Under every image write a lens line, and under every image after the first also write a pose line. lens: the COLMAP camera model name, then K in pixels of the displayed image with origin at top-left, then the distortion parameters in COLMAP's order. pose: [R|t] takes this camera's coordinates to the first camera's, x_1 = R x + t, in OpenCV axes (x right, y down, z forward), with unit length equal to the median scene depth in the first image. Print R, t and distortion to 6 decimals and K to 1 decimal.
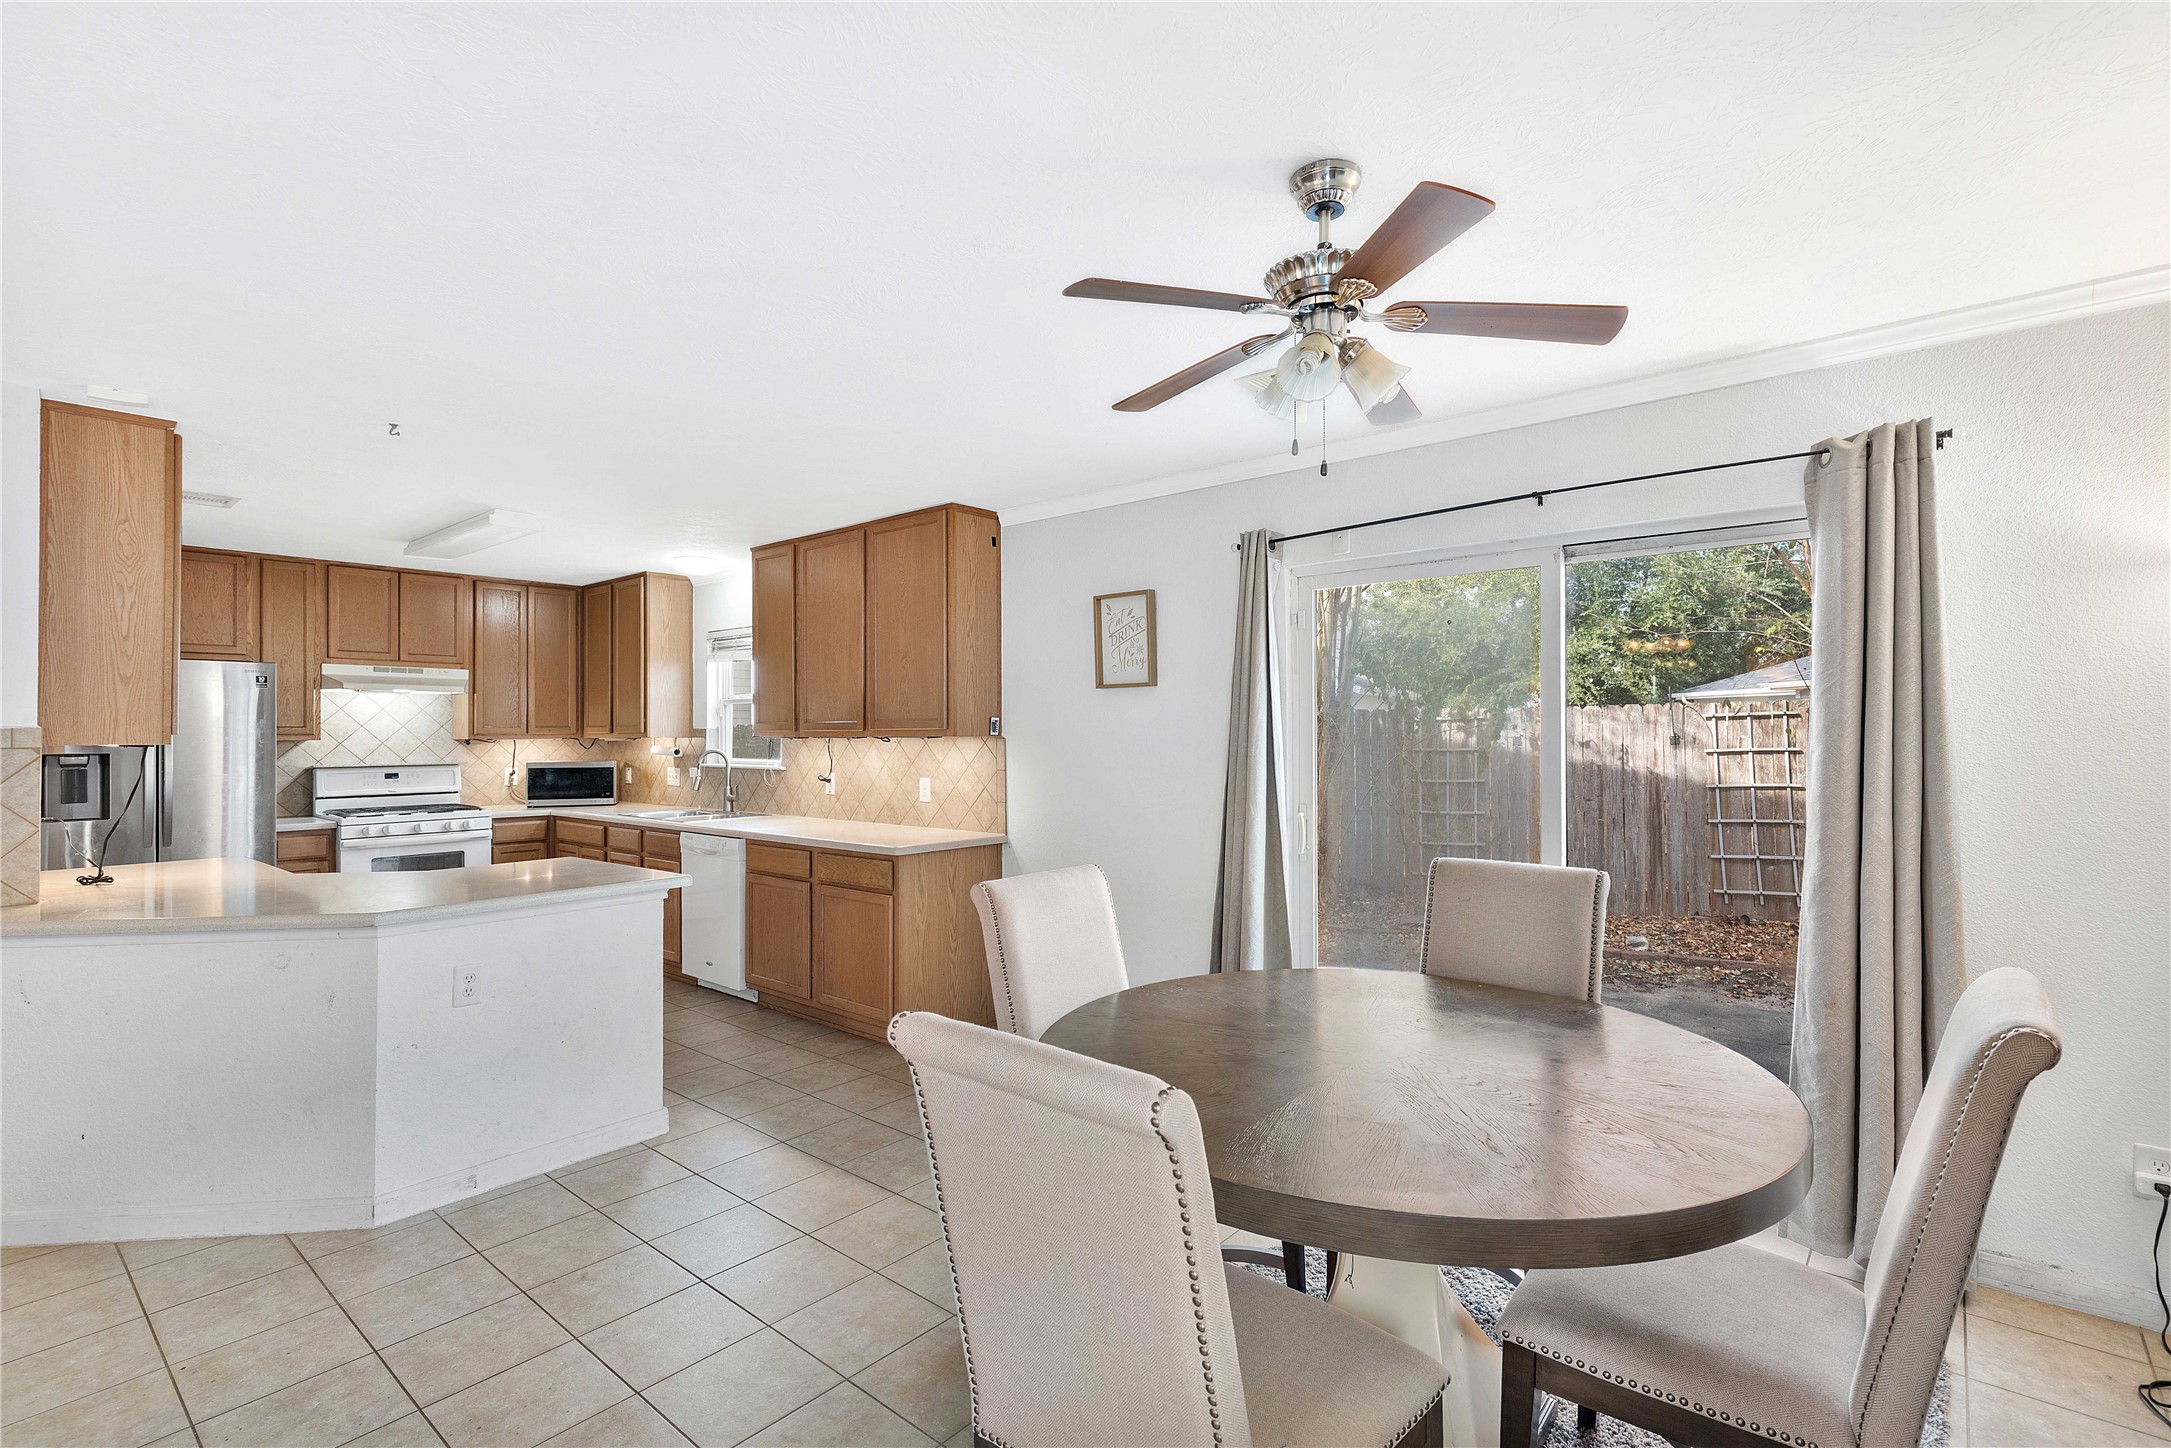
lens RADIAL K [[1003.6, 0, 1087.3], [0, 1003.6, 712.5], [0, 0, 1]] dist [0.012708, -0.000031]
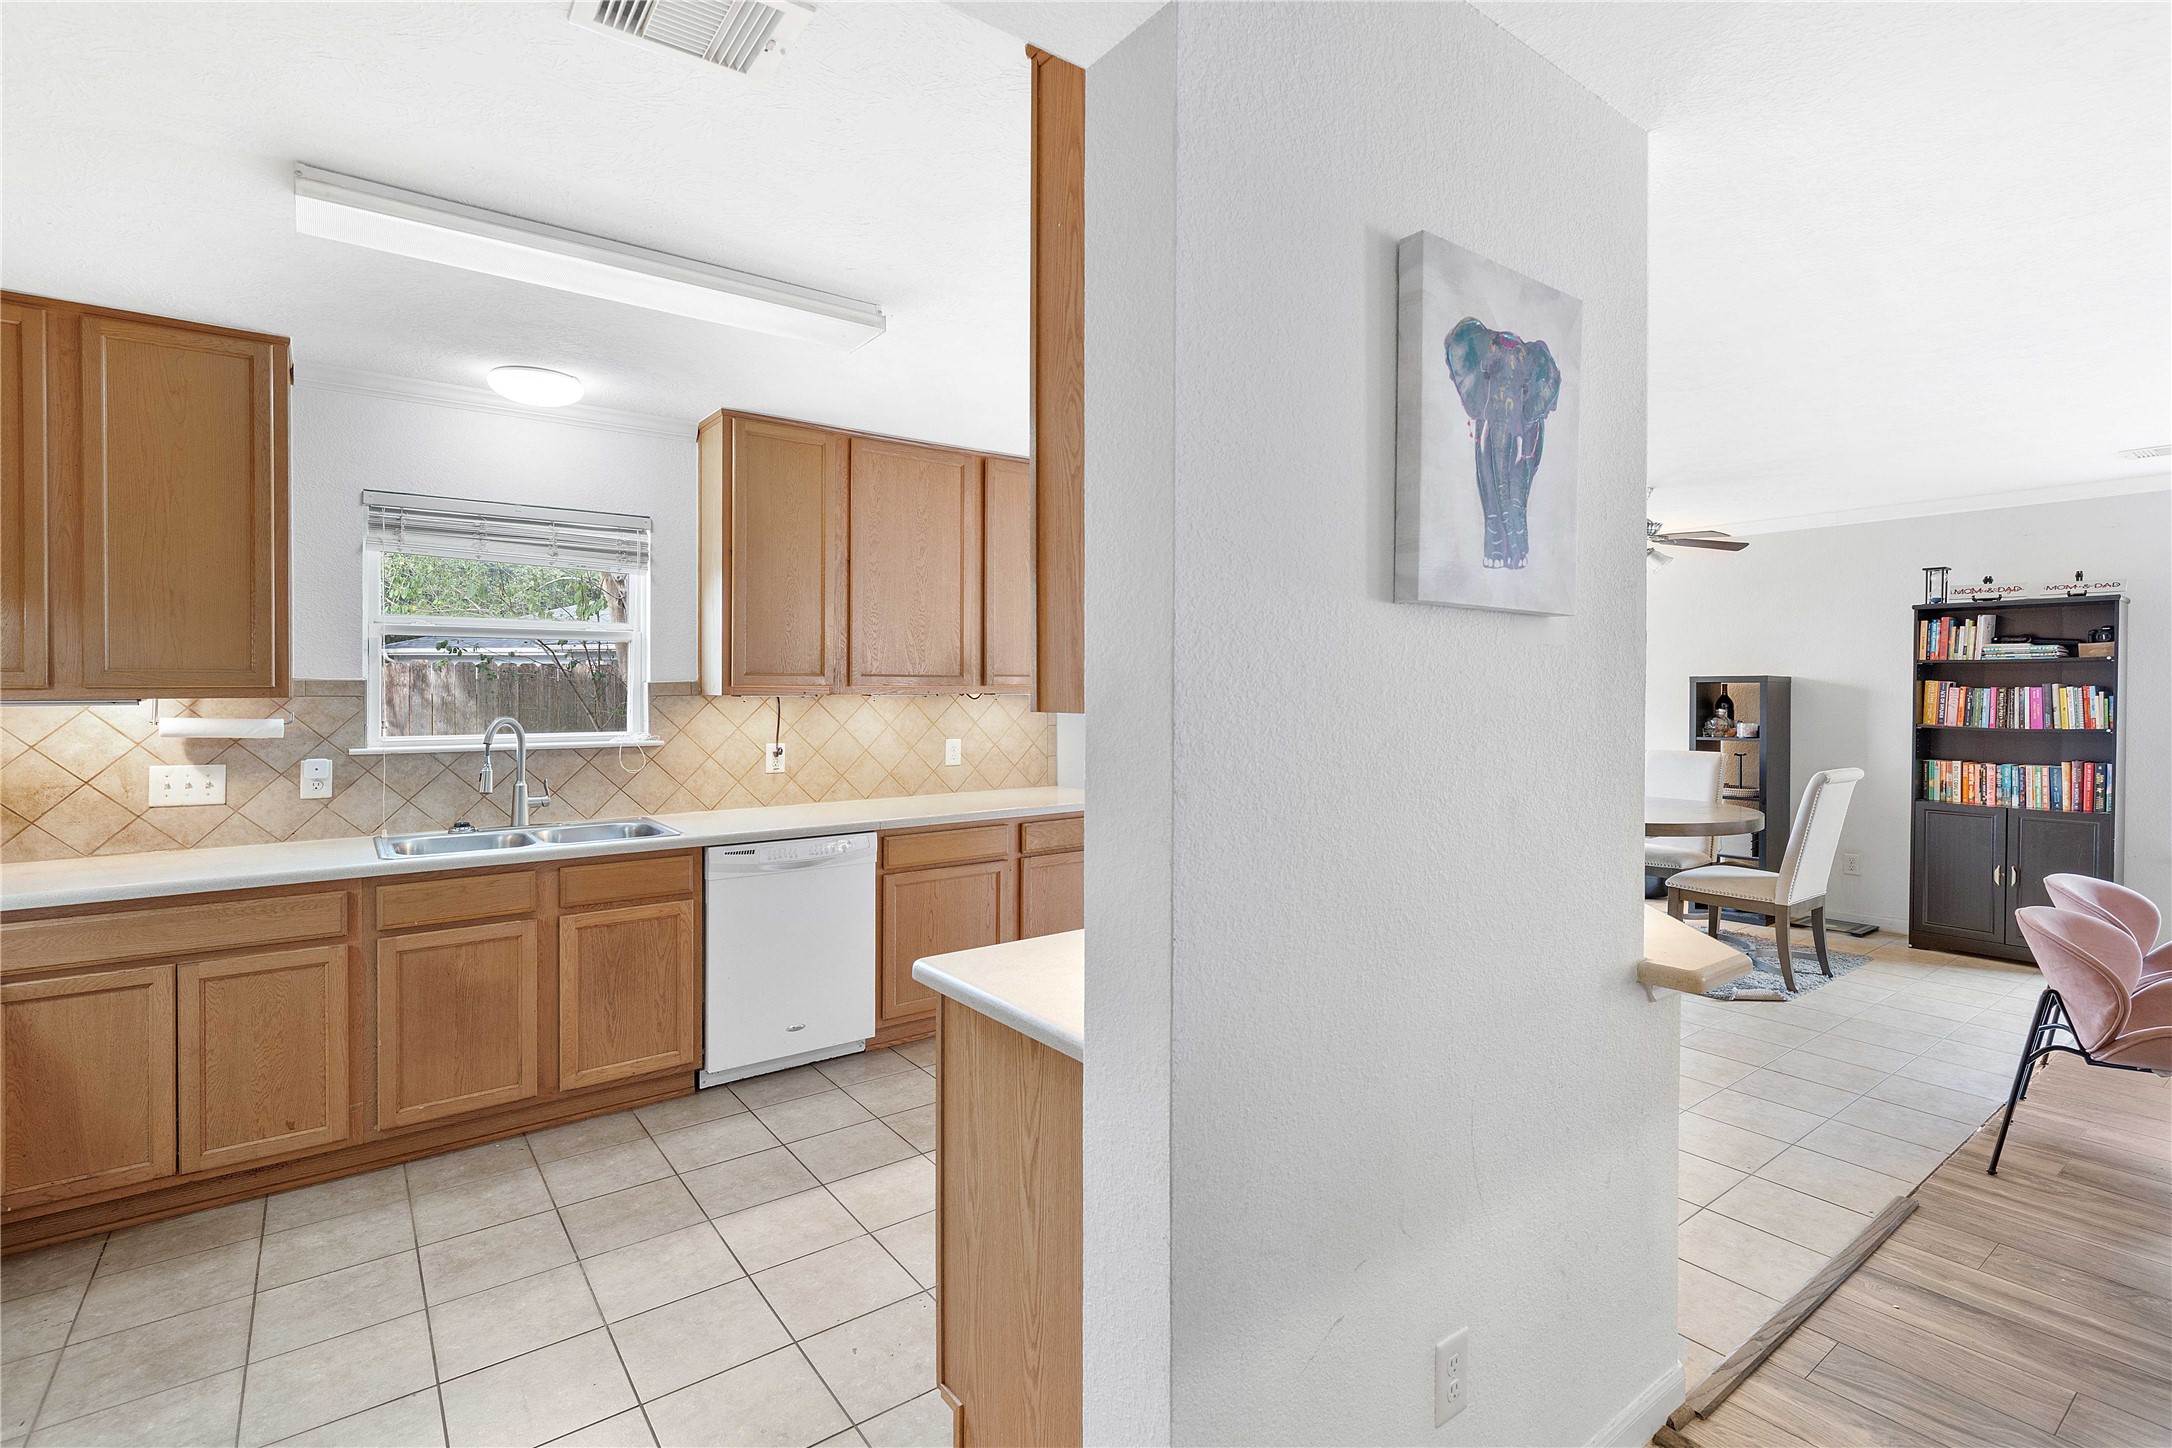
lens RADIAL K [[1004.1, 0, 1087.8], [0, 1004.1, 712.5], [0, 0, 1]] dist [0.012708, -0.000031]
pose [[0.222306, -0.022557, 0.974716, -0.890664], [-0.020147, 0.999413, 0.027724, 0.011896], [-0.974769, -0.025801, 0.221721, 0.594122]]
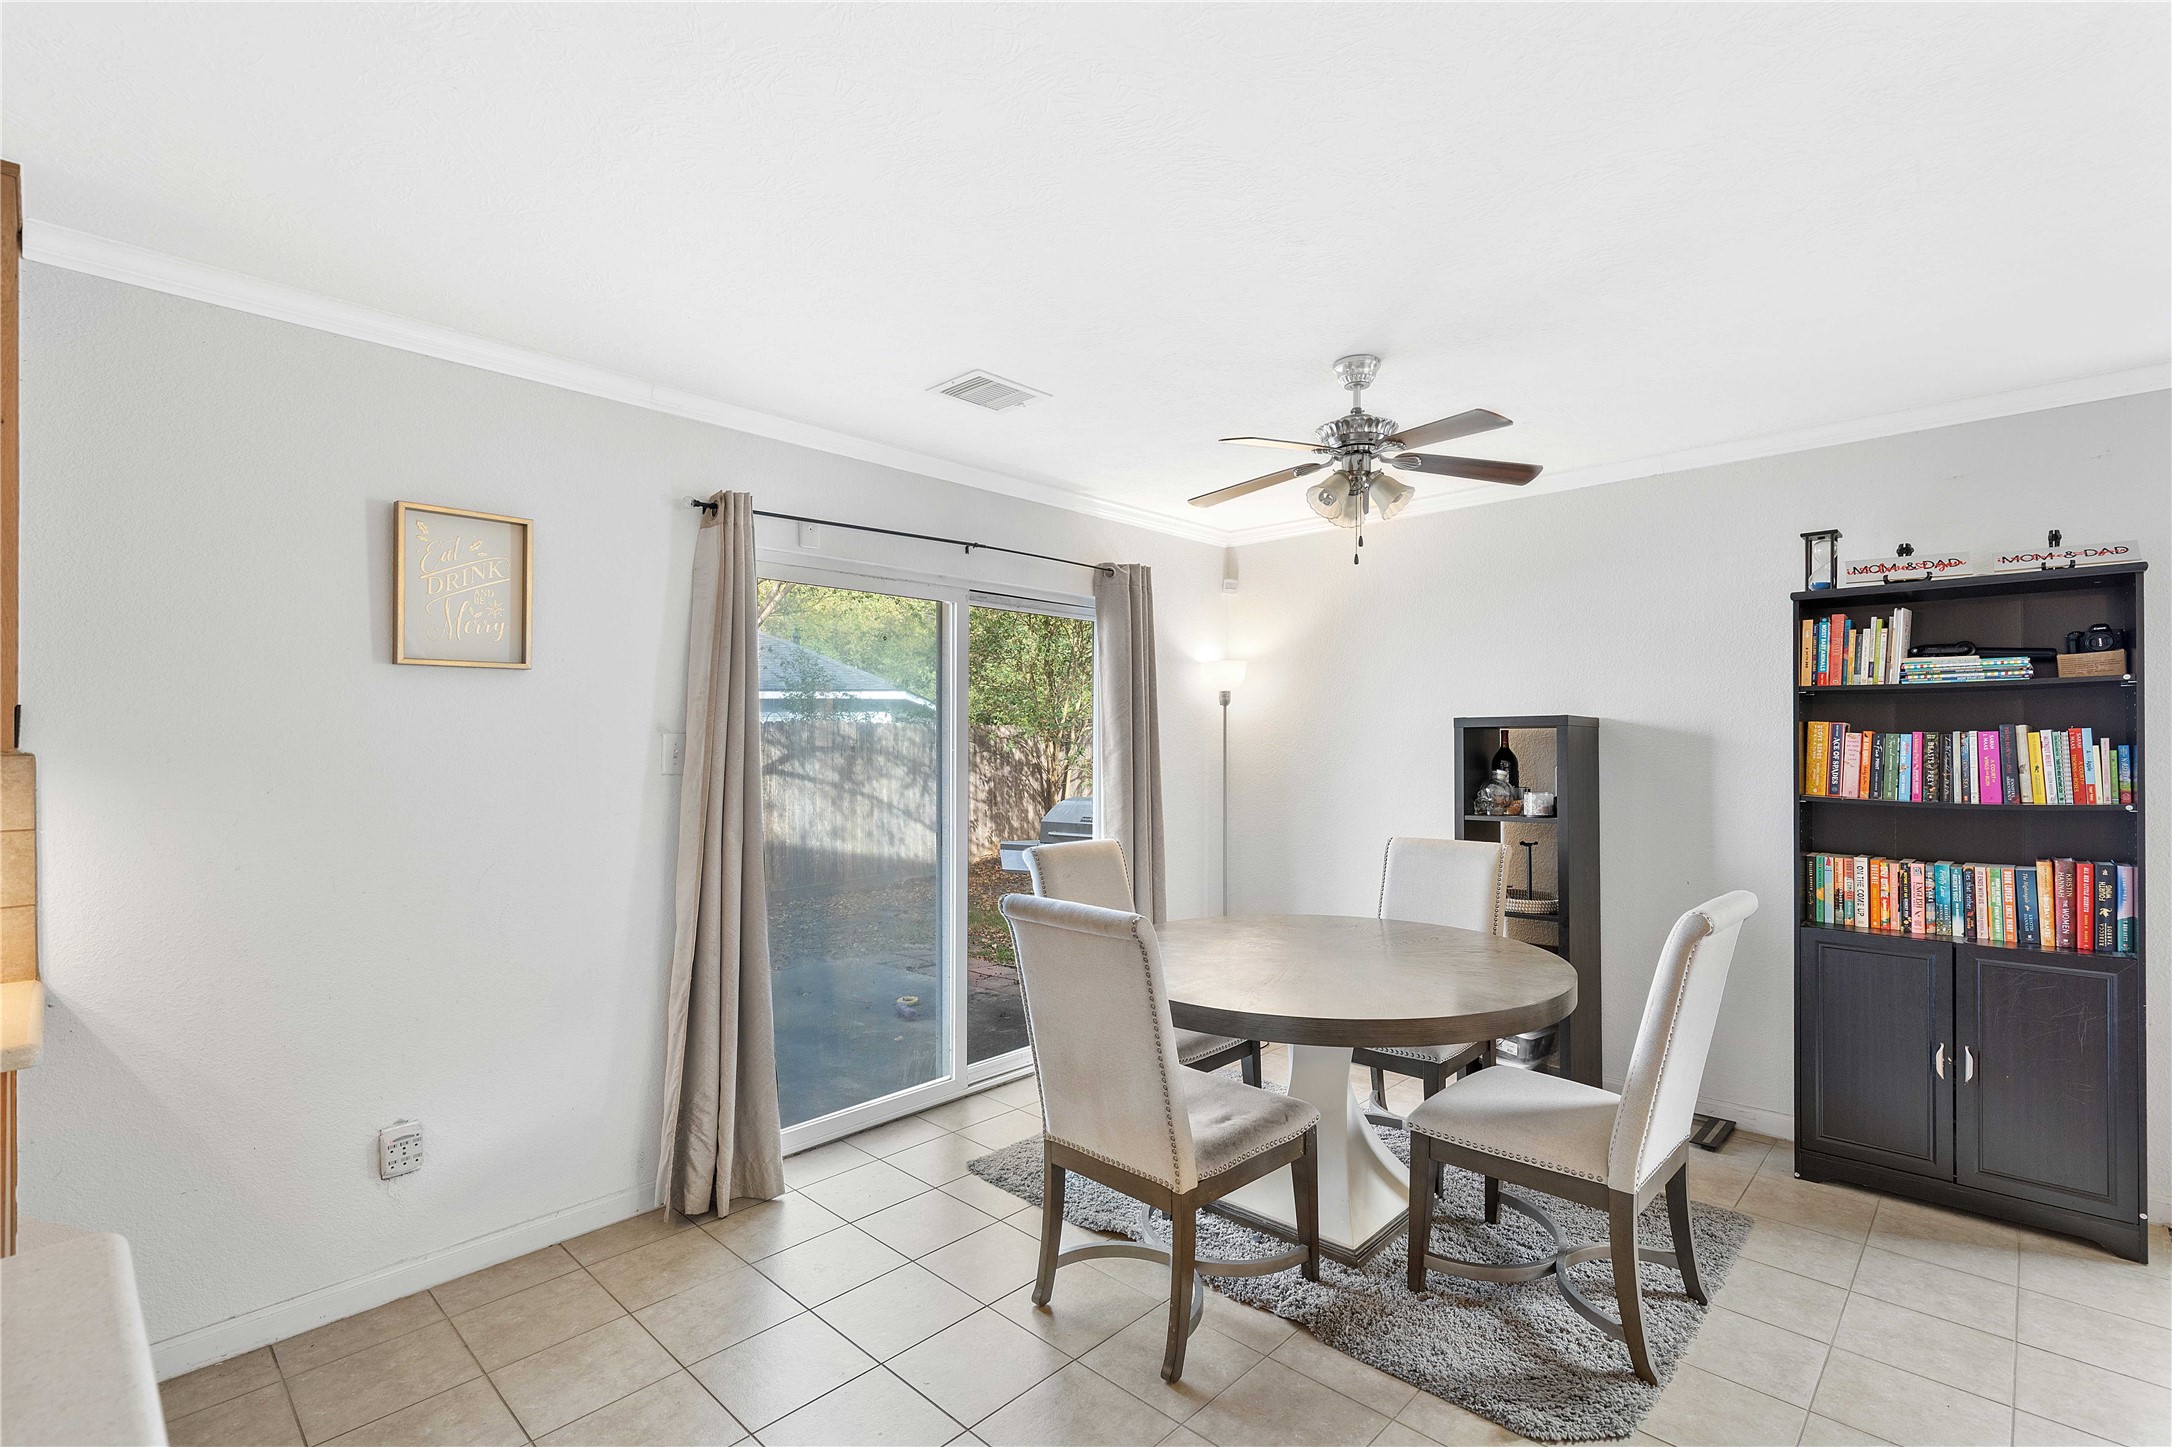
lens RADIAL K [[979.9, 0, 1108.9], [0, 979.9, 756.9], [0, 0, 1]] dist [-0.002068, -0.000106]
pose [[0.041890, -0.014236, 0.999021, -0.391501], [-0.014532, 0.999784, 0.014857, 0.010052], [-0.999017, -0.015140, 0.041674, 0.420669]]
